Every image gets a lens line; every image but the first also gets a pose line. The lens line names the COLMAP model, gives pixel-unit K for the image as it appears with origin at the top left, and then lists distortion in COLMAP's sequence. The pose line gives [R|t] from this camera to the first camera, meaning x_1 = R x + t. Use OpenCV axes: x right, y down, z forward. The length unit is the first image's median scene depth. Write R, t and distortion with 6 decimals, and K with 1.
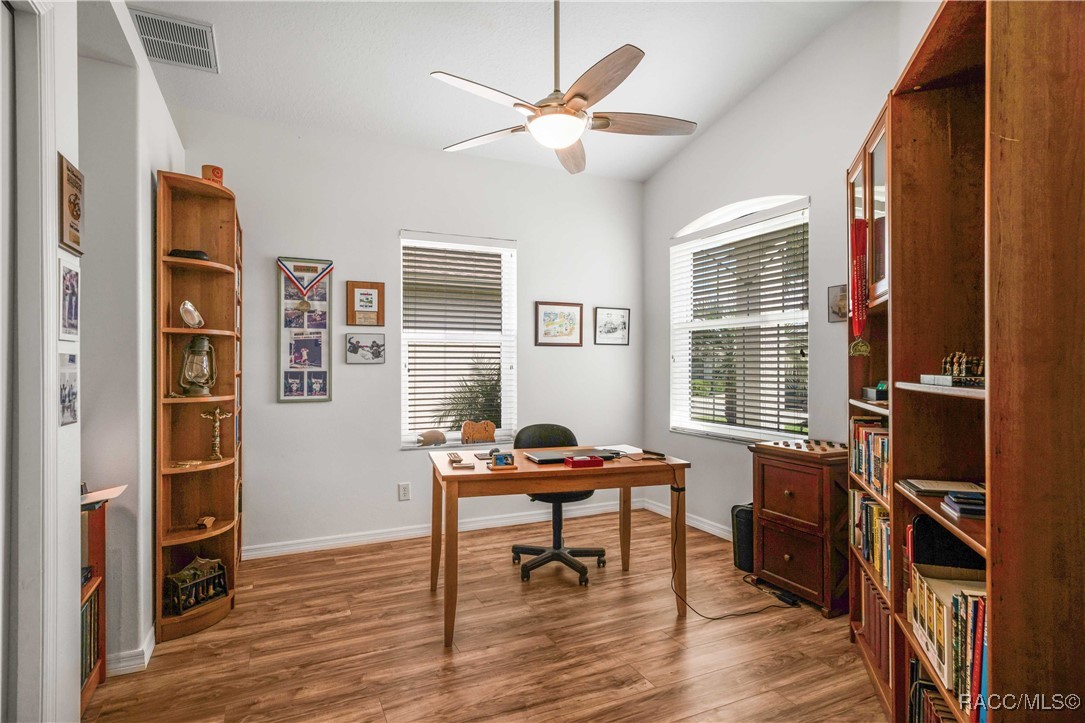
lens RADIAL K [[560.1, 0, 541.8], [0, 560.1, 365.2], [0, 0, 1]] dist [0.001898, 0.000009]
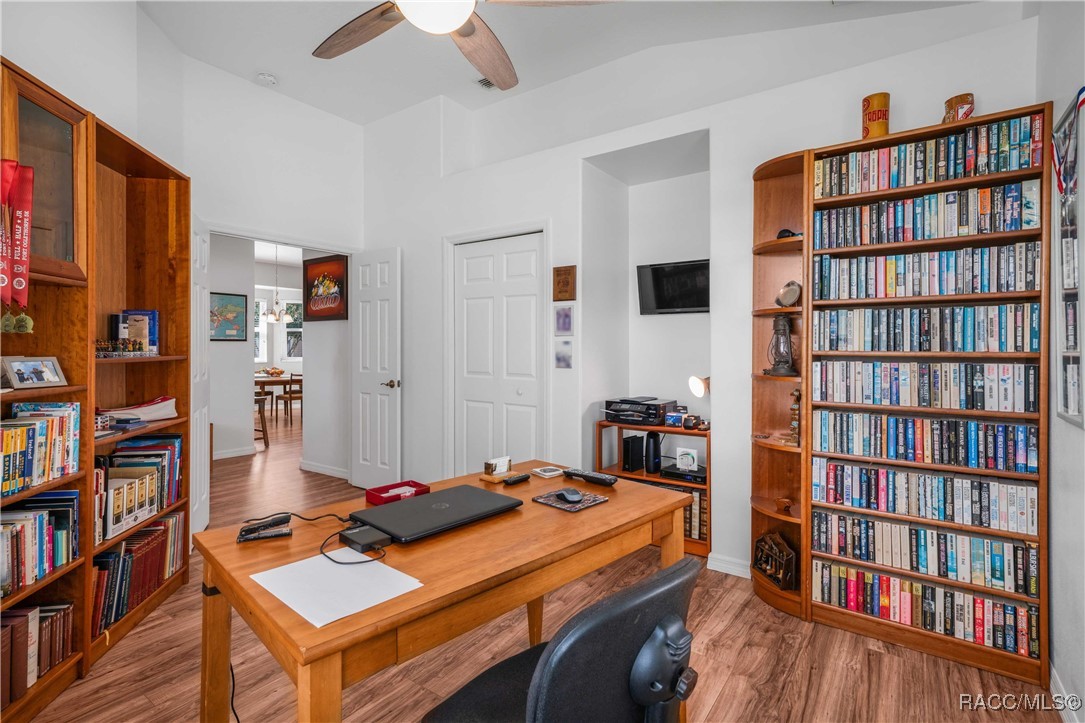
lens RADIAL K [[525.7, 0, 538.2], [0, 525.7, 351.7], [0, 0, 1]] dist [0.016363, -0.001018]
pose [[-0.876833, 0.002130, -0.480790, 0.273807], [0.000999, 0.999996, 0.002607, 0.011249], [0.480794, 0.001805, -0.876832, 1.960069]]
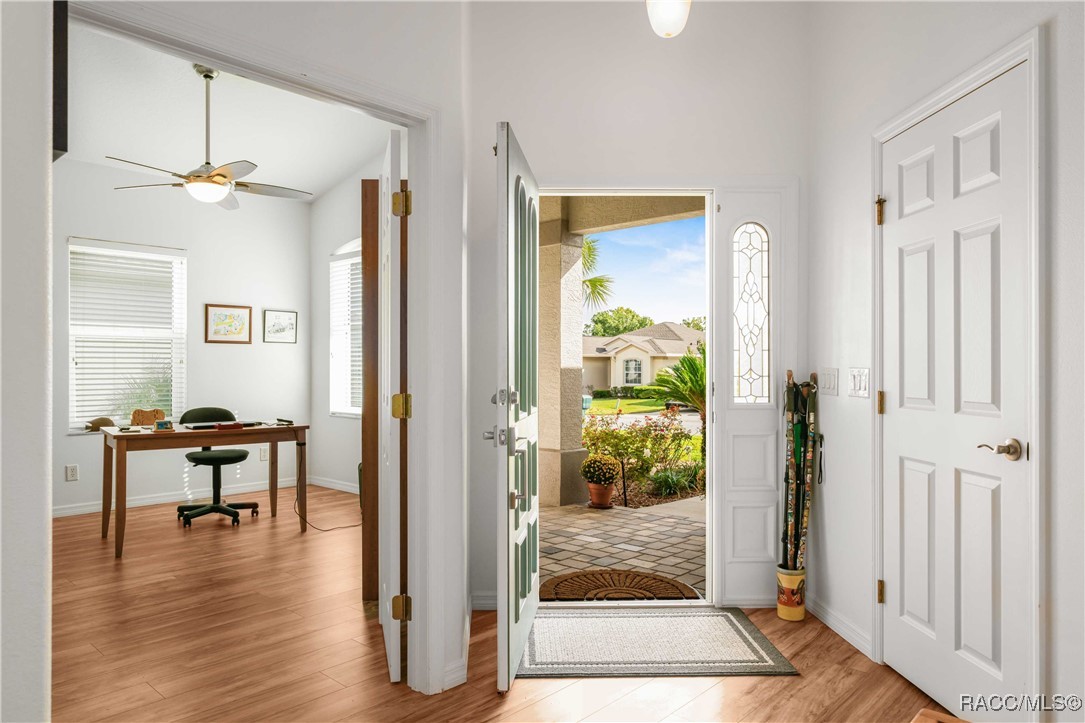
lens RADIAL K [[708.2, 0, 545.5], [0, 708.2, 367.2], [0, 0, 1]] dist [-0.003665, 0.001920]
pose [[0.928371, 0.000640, 0.371655, 0.104087], [-0.000904, 0.999999, 0.000537, 0.014830], [-0.371654, -0.000834, 0.928371, -0.646975]]
